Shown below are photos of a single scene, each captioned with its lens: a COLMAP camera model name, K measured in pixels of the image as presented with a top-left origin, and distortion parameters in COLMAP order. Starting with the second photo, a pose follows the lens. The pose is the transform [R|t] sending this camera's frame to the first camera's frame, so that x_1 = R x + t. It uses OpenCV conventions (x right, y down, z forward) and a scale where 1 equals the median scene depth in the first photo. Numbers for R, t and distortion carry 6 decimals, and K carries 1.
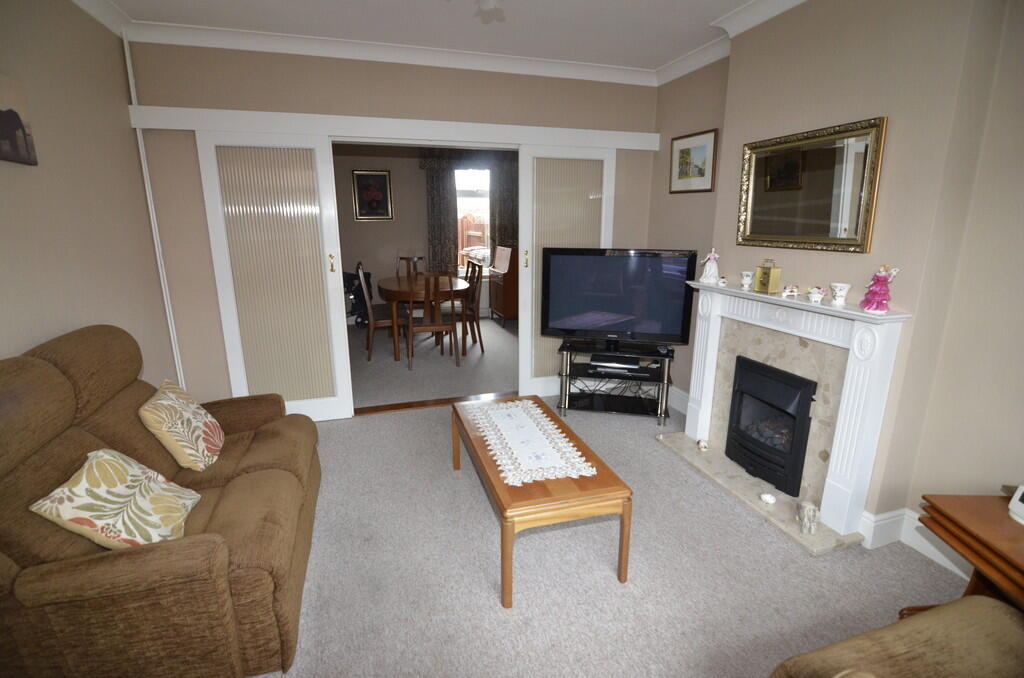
lens RADIAL K [[488.6, 0, 512.0], [0, 488.6, 339.0], [0, 0, 1]] dist [0.009181, -0.019092]
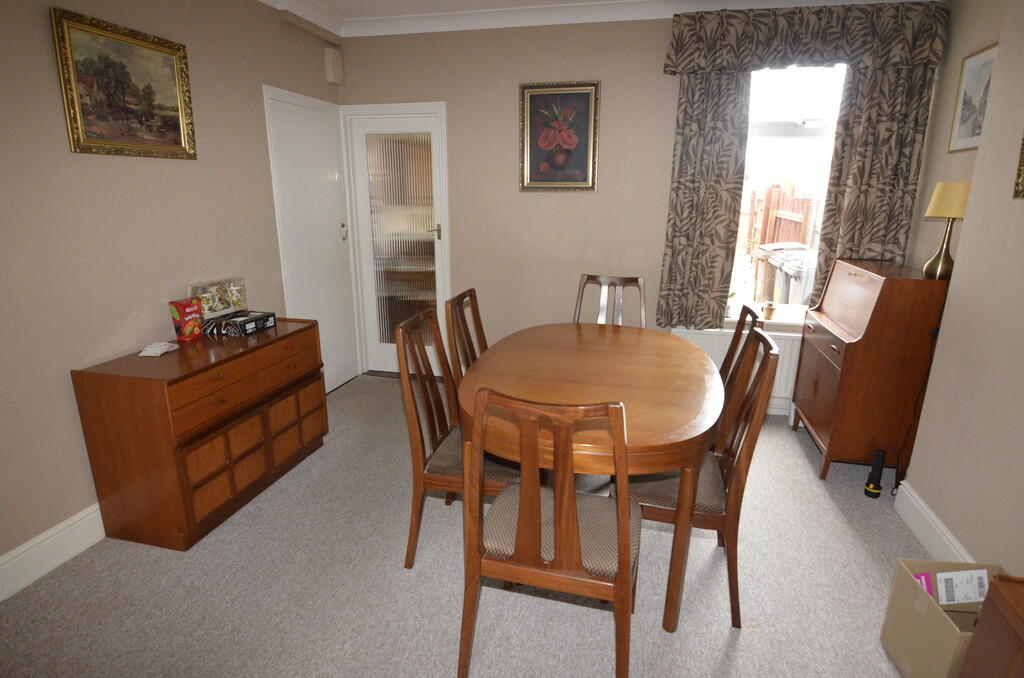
lens RADIAL K [[557.2, 0, 512.0], [0, 557.2, 339.0], [0, 0, 1]] dist [-0.005476, -0.001781]
pose [[0.857824, 0.139827, -0.494557, -0.025589], [-0.126948, 0.990109, 0.059741, -0.121918], [0.498019, 0.011536, 0.867089, 0.487942]]
